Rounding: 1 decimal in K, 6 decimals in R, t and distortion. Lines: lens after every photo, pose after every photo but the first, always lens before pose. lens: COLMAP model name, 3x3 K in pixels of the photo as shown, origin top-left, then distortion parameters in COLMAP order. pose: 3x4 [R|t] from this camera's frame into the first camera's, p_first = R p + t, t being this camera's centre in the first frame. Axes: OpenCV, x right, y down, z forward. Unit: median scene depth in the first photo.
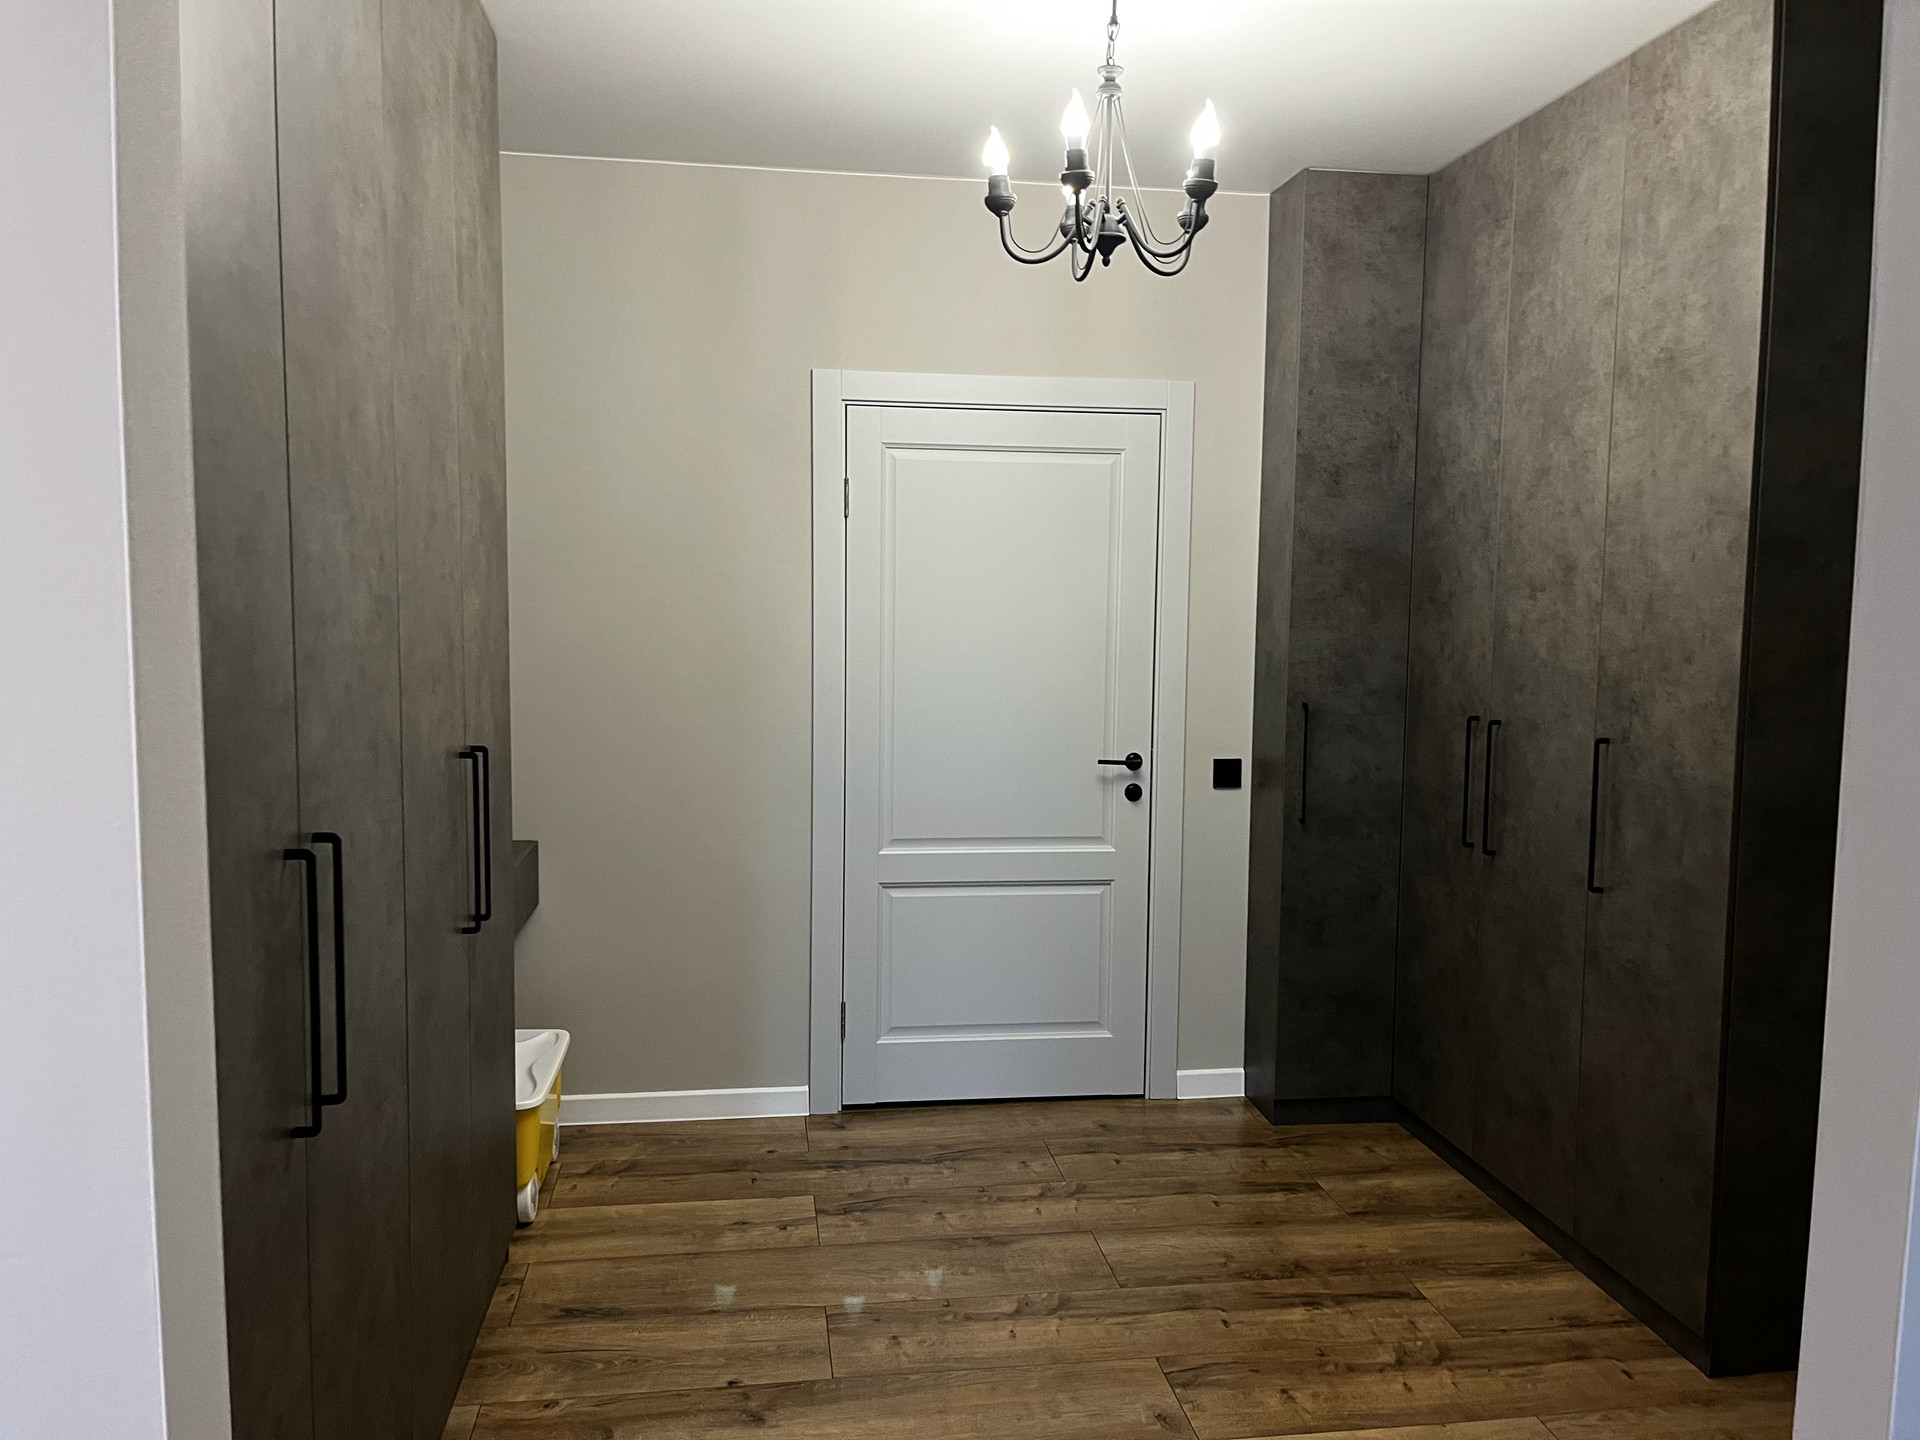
lens RADIAL K [[1440.1, 0, 954.0], [0, 1440.1, 718.1], [0, 0, 1]] dist [0.072348, -0.090693]
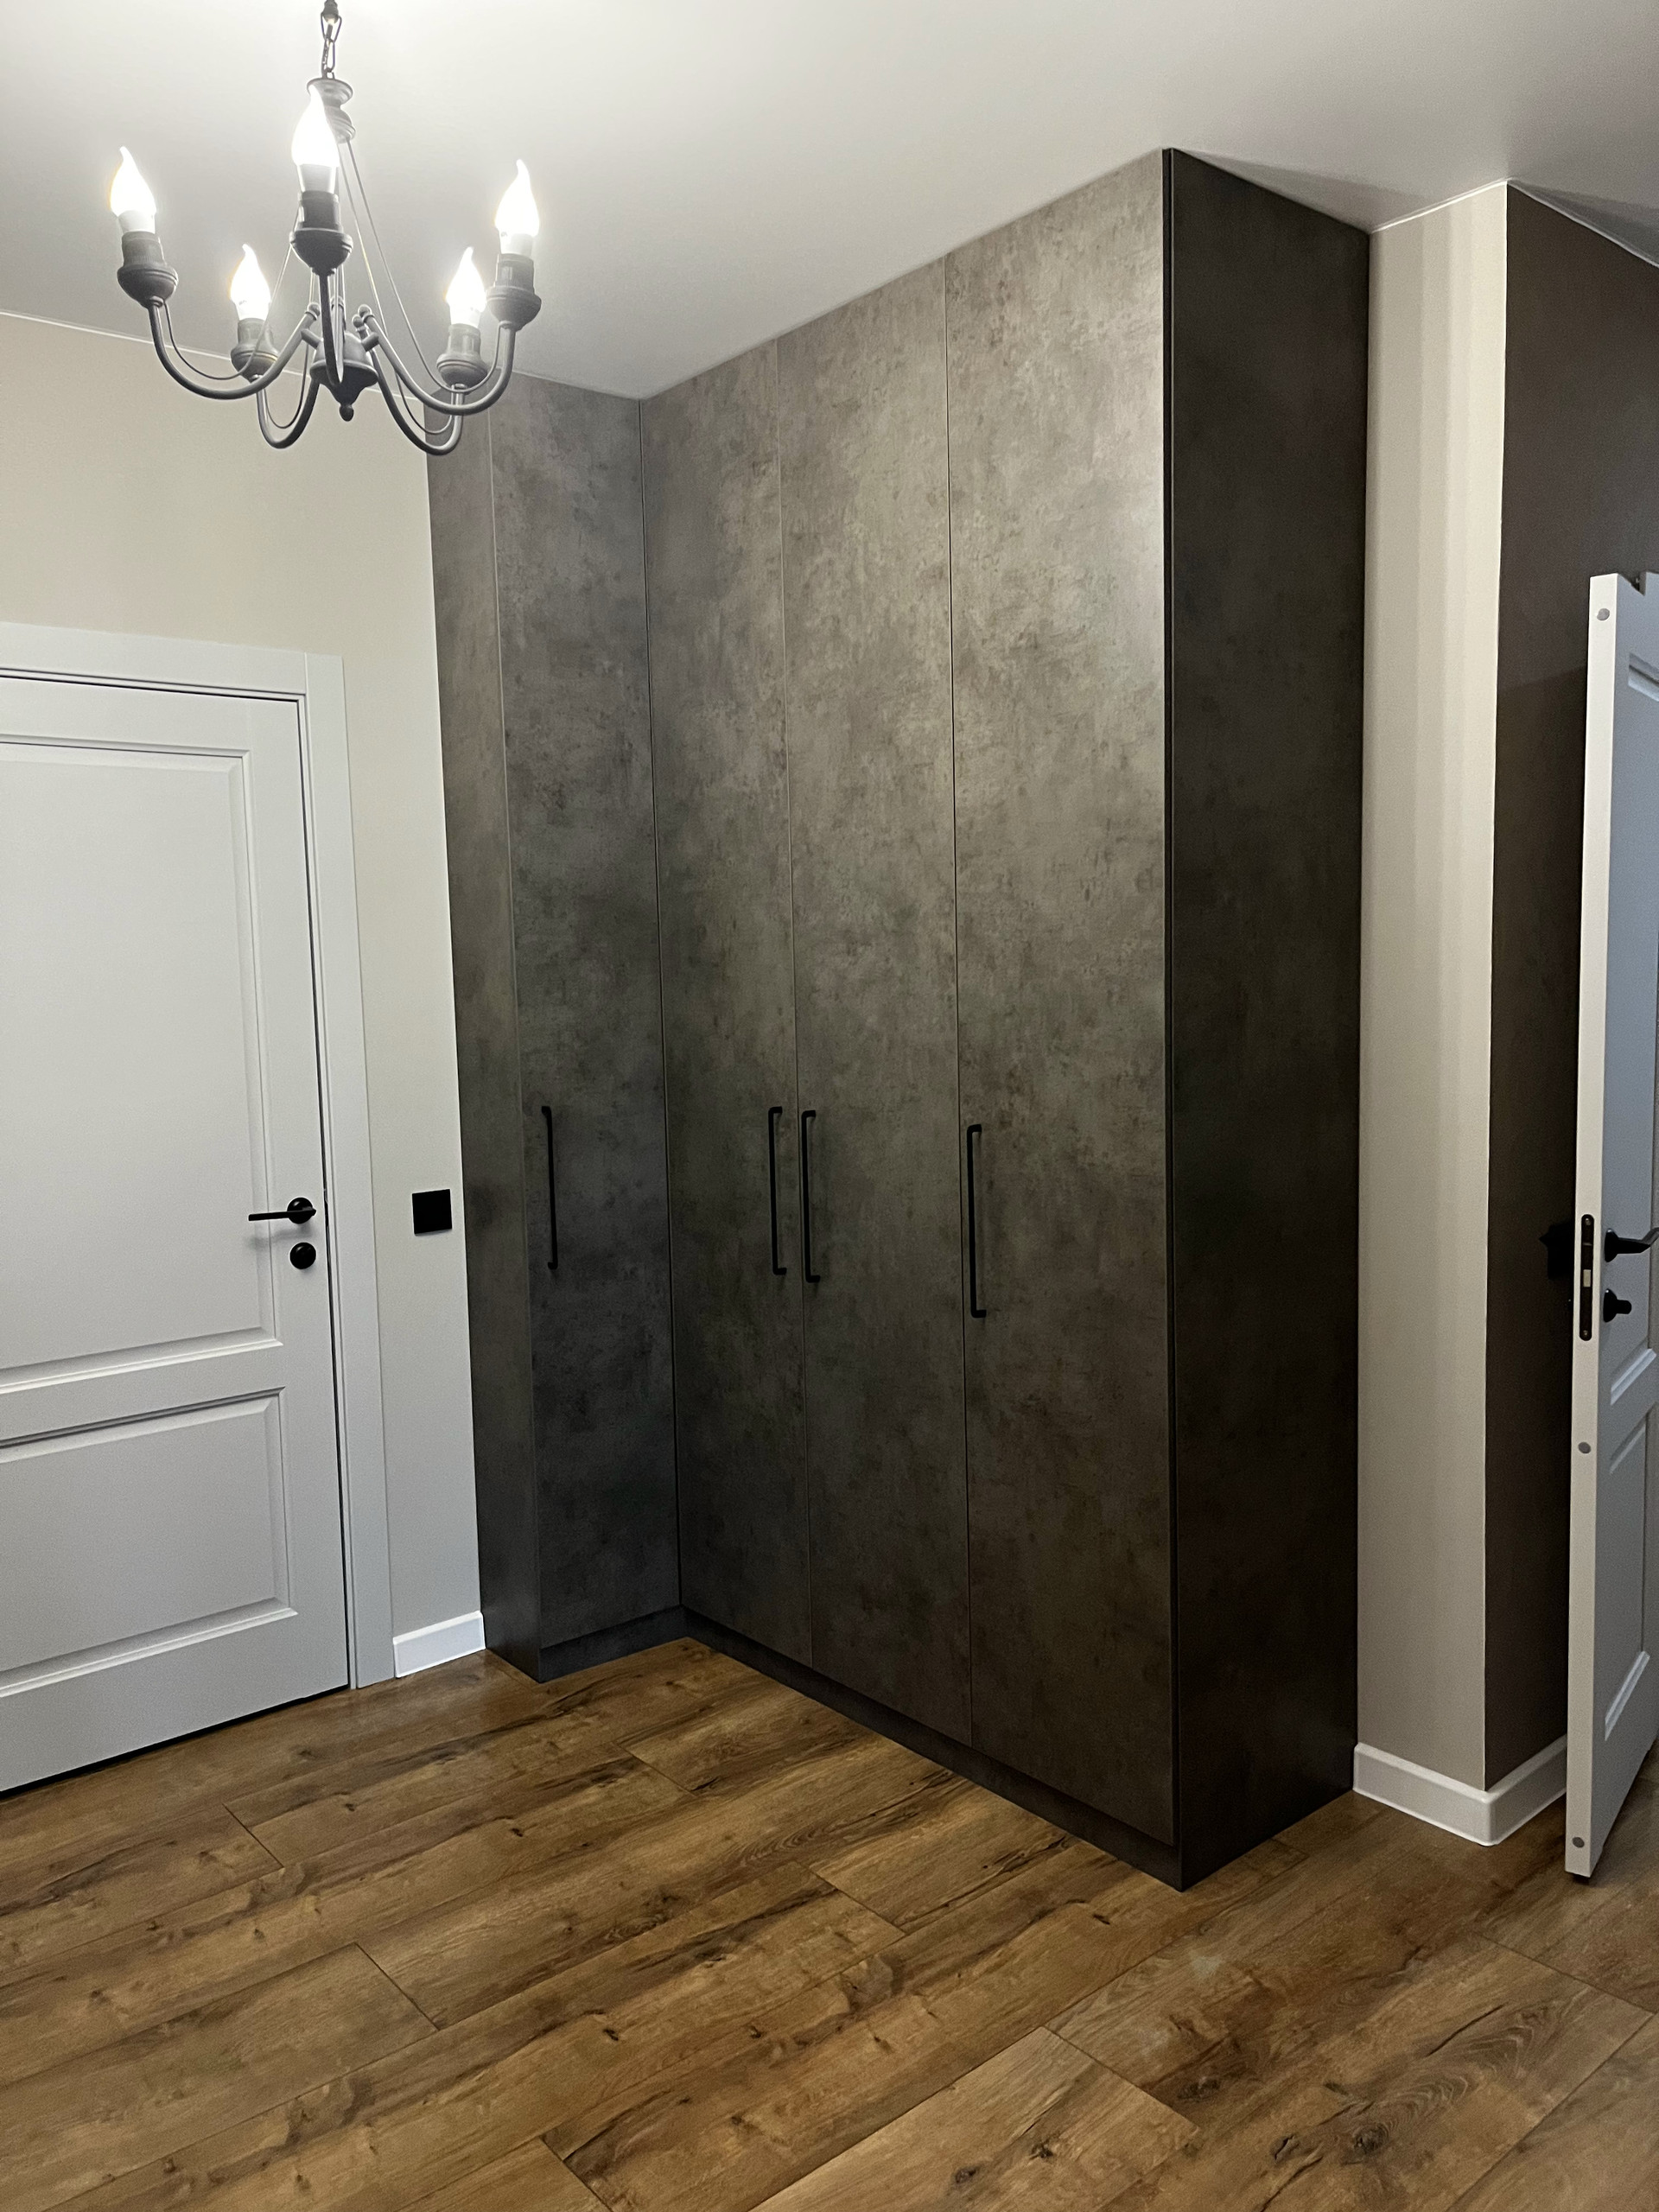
lens RADIAL K [[1659.1, 0, 829.4], [0, 1659.1, 1116.7], [0, 0, 1]] dist [0.072348, -0.090693]
pose [[0.848515, -0.084959, 0.522307, -0.093105], [0.080480, 0.996264, 0.031311, -0.024517], [-0.523016, 0.015468, 0.852183, 0.251736]]
